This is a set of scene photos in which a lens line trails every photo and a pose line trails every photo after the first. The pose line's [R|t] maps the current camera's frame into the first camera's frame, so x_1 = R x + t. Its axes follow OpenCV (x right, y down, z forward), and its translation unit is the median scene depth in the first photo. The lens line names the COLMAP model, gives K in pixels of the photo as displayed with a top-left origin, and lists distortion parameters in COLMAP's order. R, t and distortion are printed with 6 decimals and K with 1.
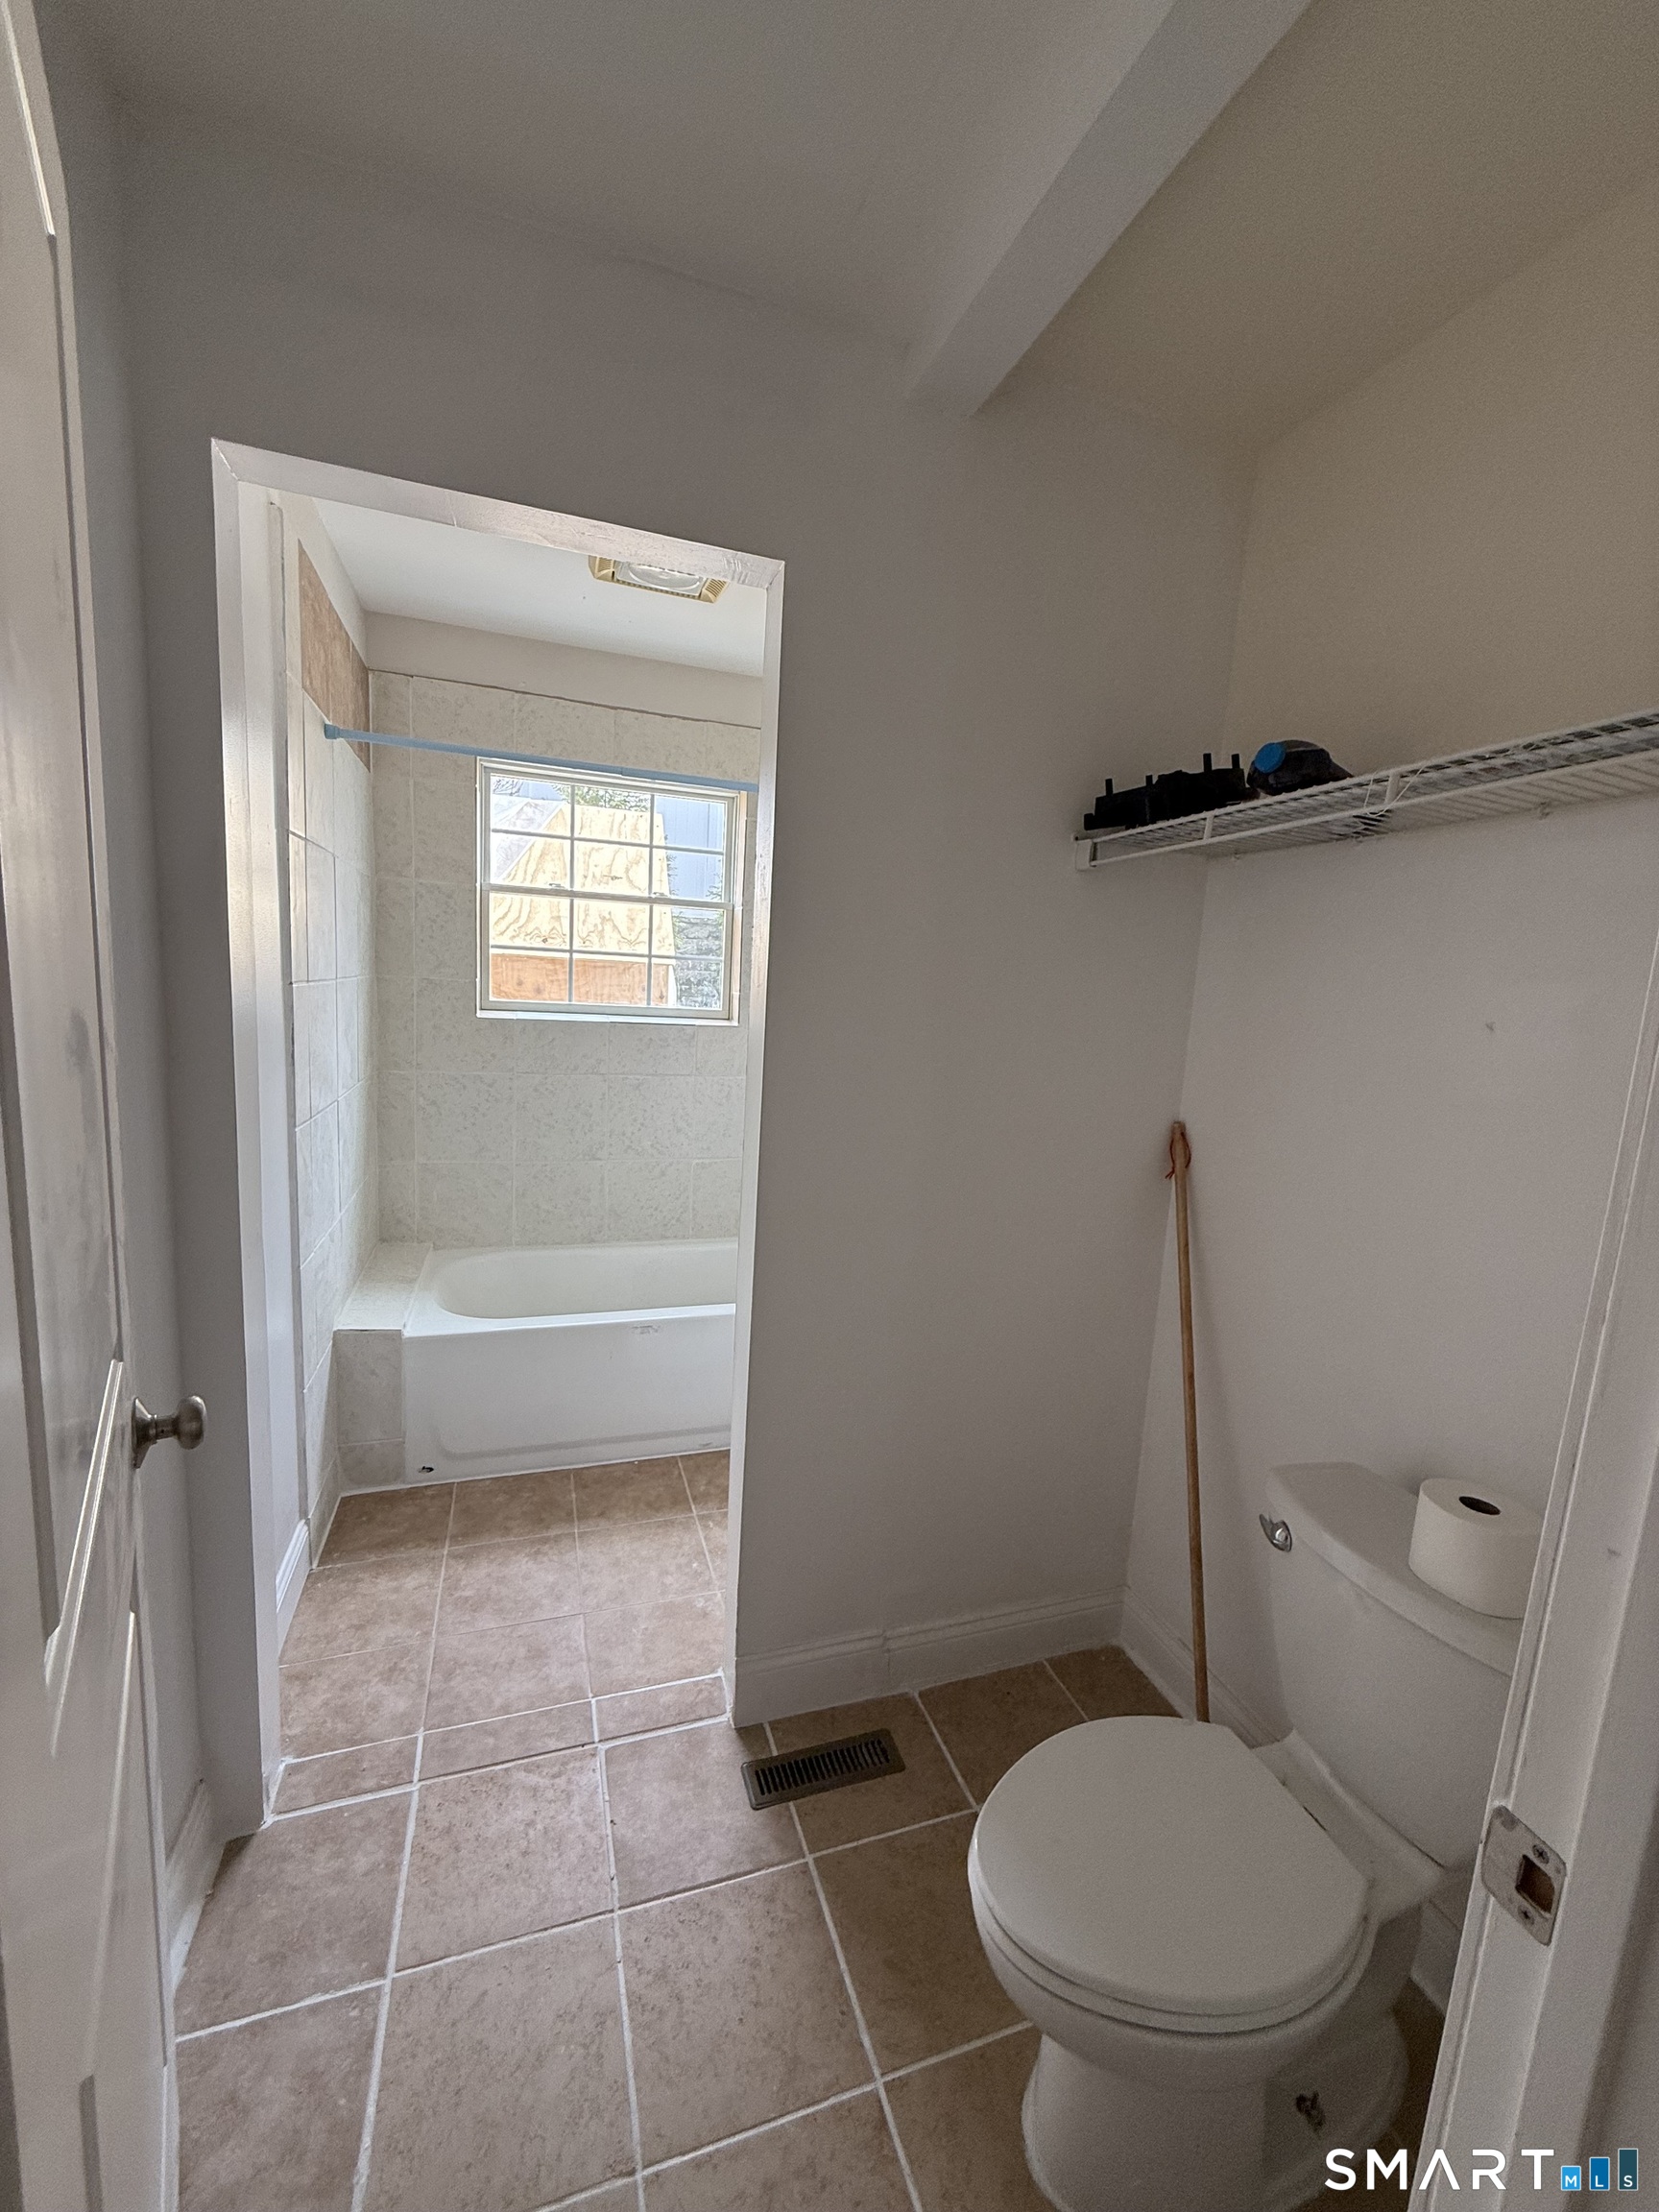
lens RADIAL K [[882.2, 0, 836.1], [0, 882.2, 1100.1], [0, 0, 1]] dist [-0.002384, 0.000525]
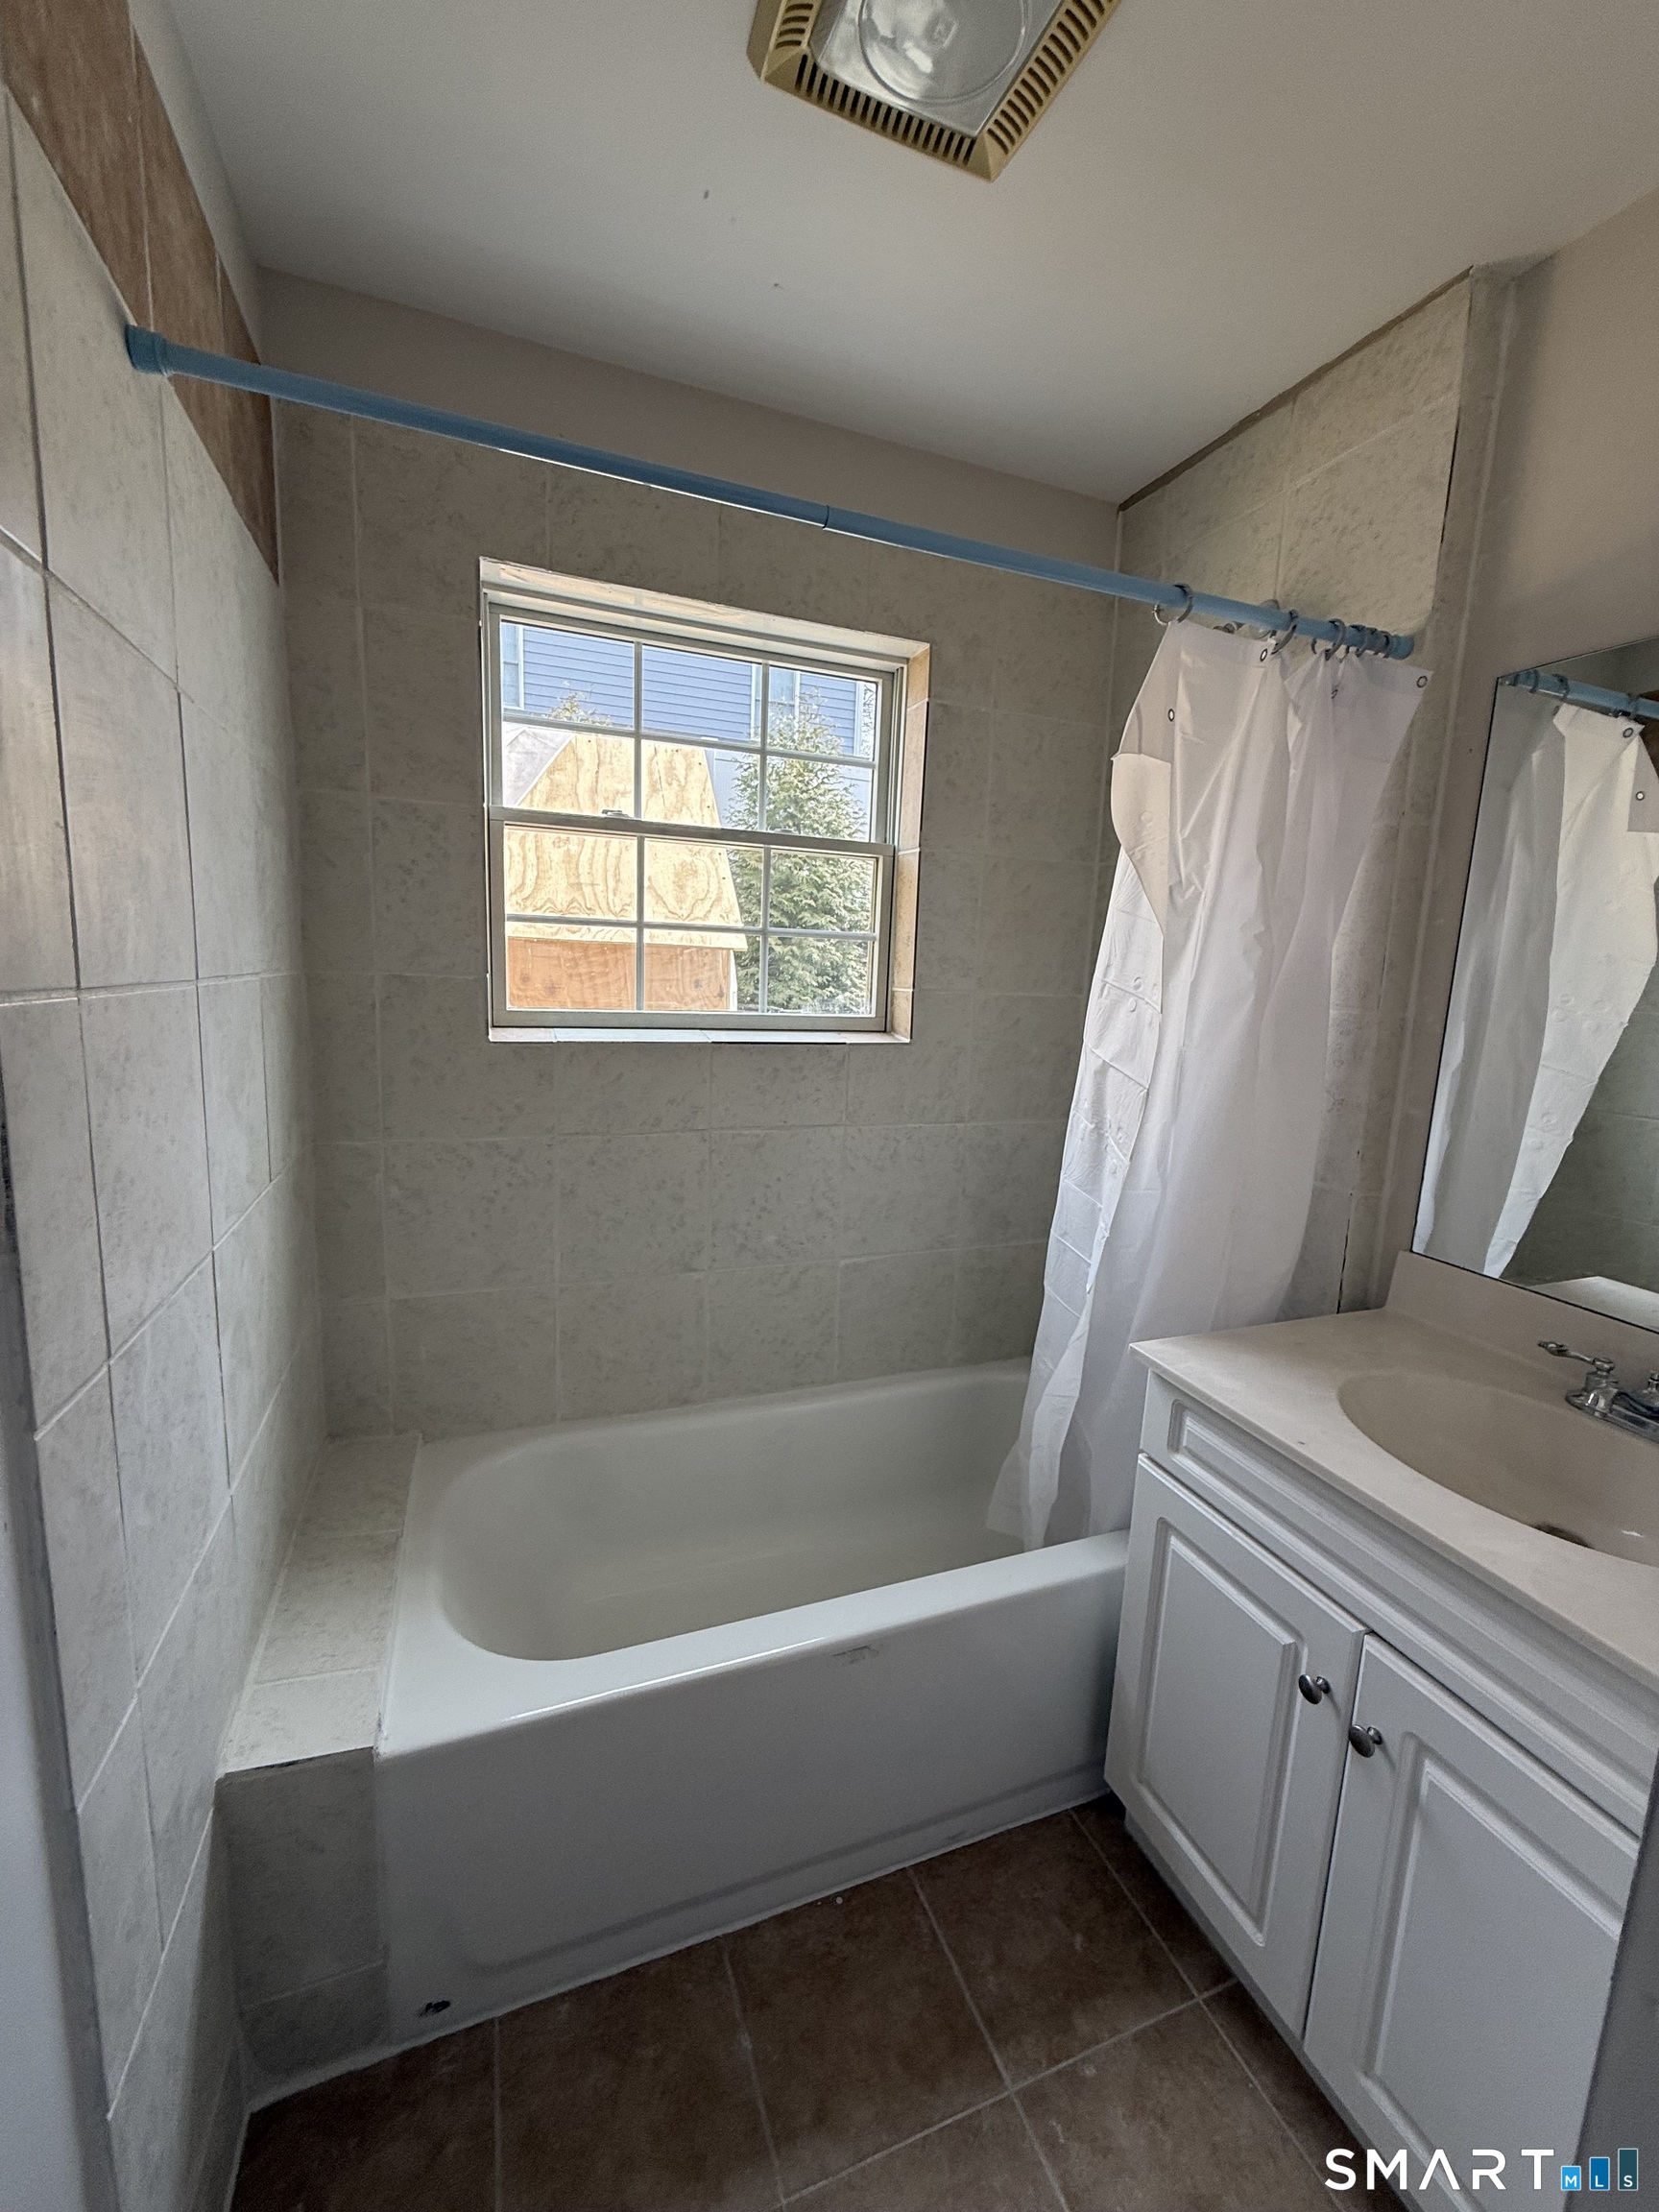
lens RADIAL K [[882.2, 0, 834.0], [0, 882.2, 1103.1], [0, 0, 1]] dist [-0.002384, 0.000525]
pose [[0.999221, -0.023030, 0.032045, -0.197863], [0.022517, 0.999614, 0.016278, -0.056688], [-0.032408, -0.015543, 0.999354, 0.410294]]
